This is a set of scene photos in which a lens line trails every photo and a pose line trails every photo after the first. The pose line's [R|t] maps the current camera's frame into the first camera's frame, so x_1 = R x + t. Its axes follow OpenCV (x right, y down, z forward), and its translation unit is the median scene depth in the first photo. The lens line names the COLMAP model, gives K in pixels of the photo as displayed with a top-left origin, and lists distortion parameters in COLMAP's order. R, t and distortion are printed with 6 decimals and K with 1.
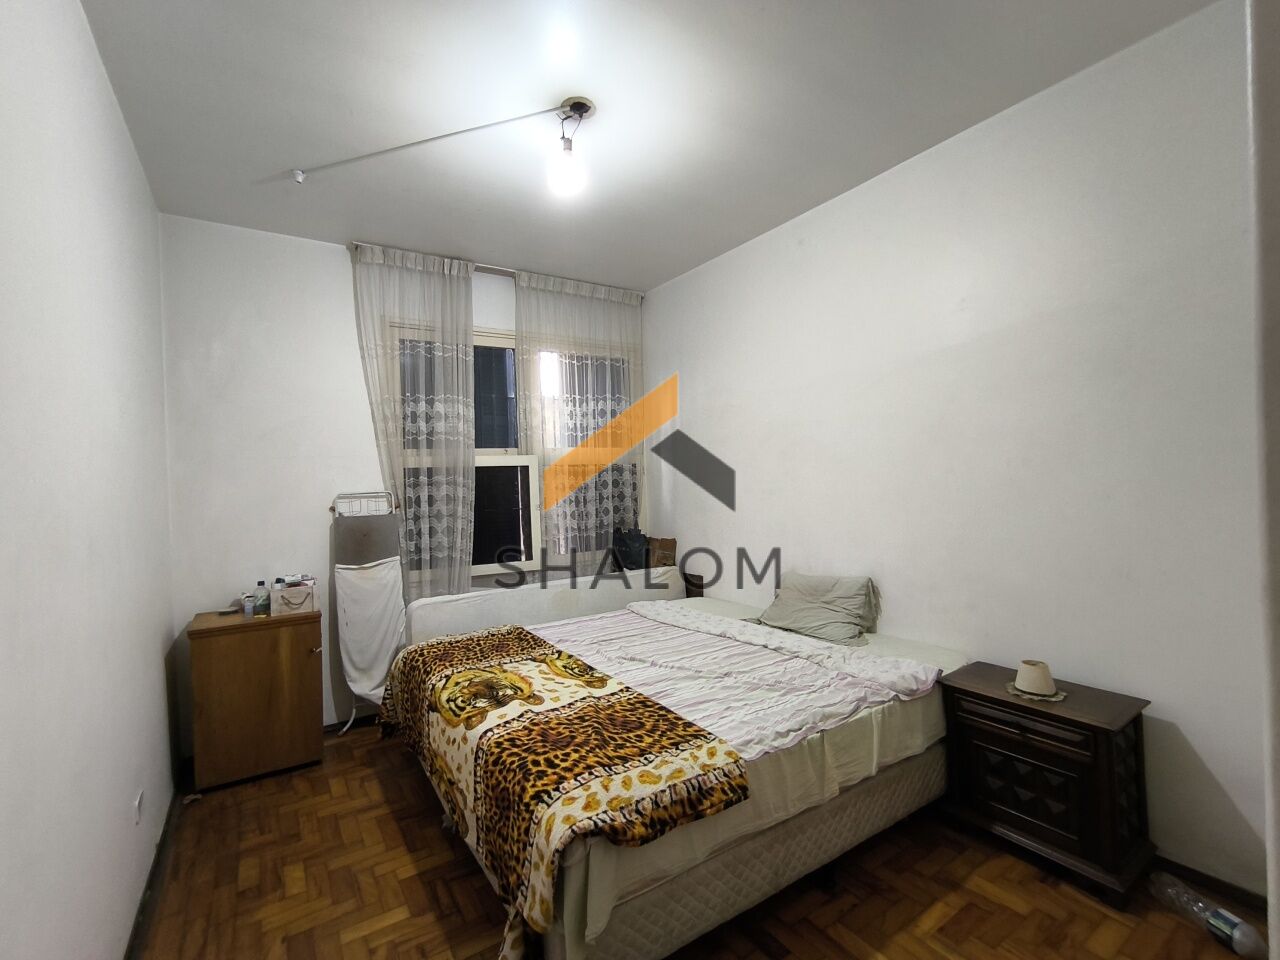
lens RADIAL K [[578.9, 0, 643.5], [0, 578.9, 486.3], [0, 0, 1]] dist [-0.005990, 0.001809]
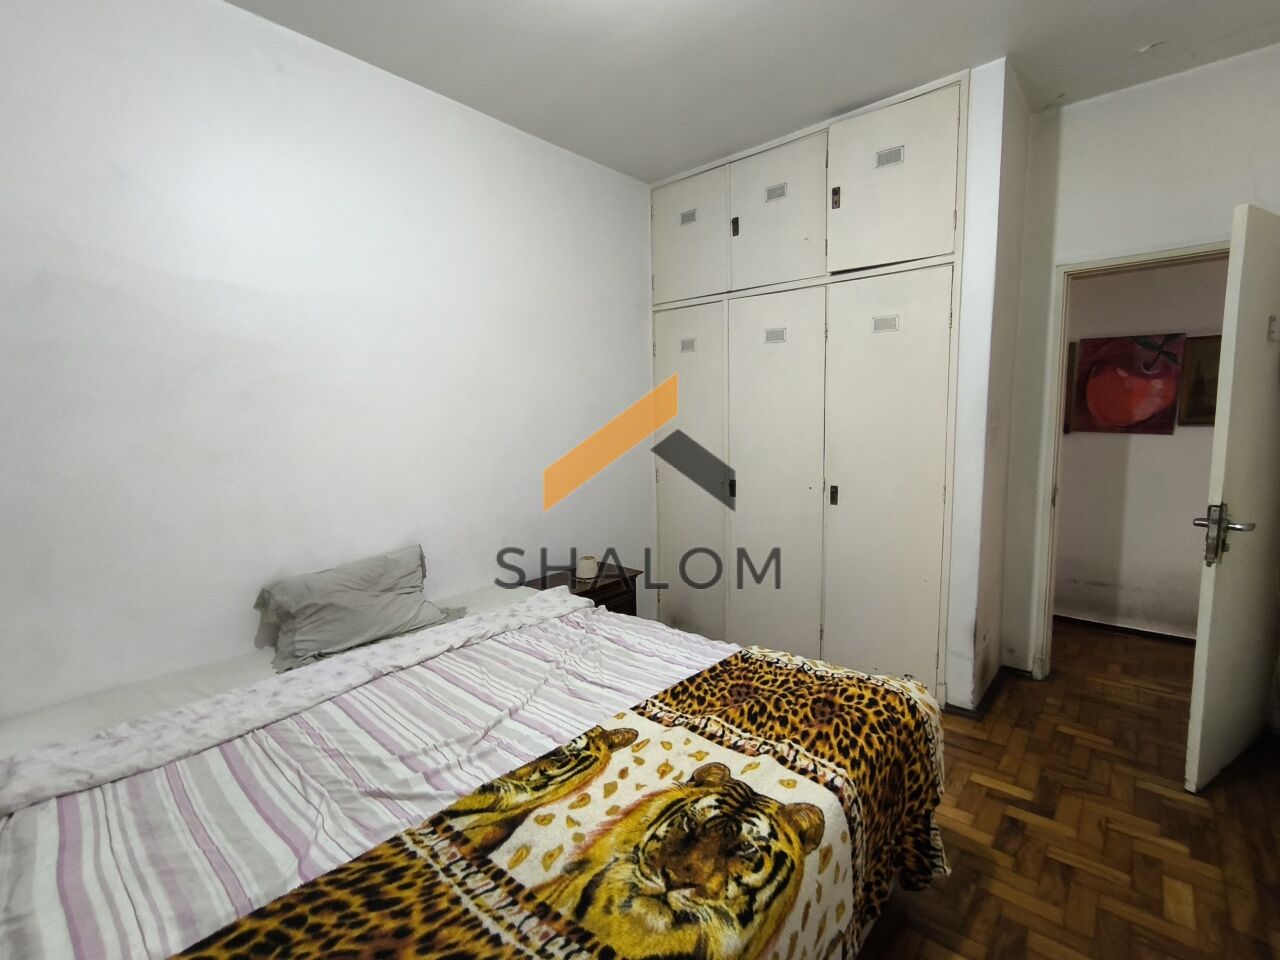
lens RADIAL K [[578.9, 0, 643.5], [0, 578.9, 486.3], [0, 0, 1]] dist [-0.005990, 0.001809]
pose [[-0.268803, -0.059597, 0.961350, -0.701360], [0.031370, 0.997013, 0.070579, 0.021707], [-0.962684, 0.049130, -0.266130, 1.159954]]
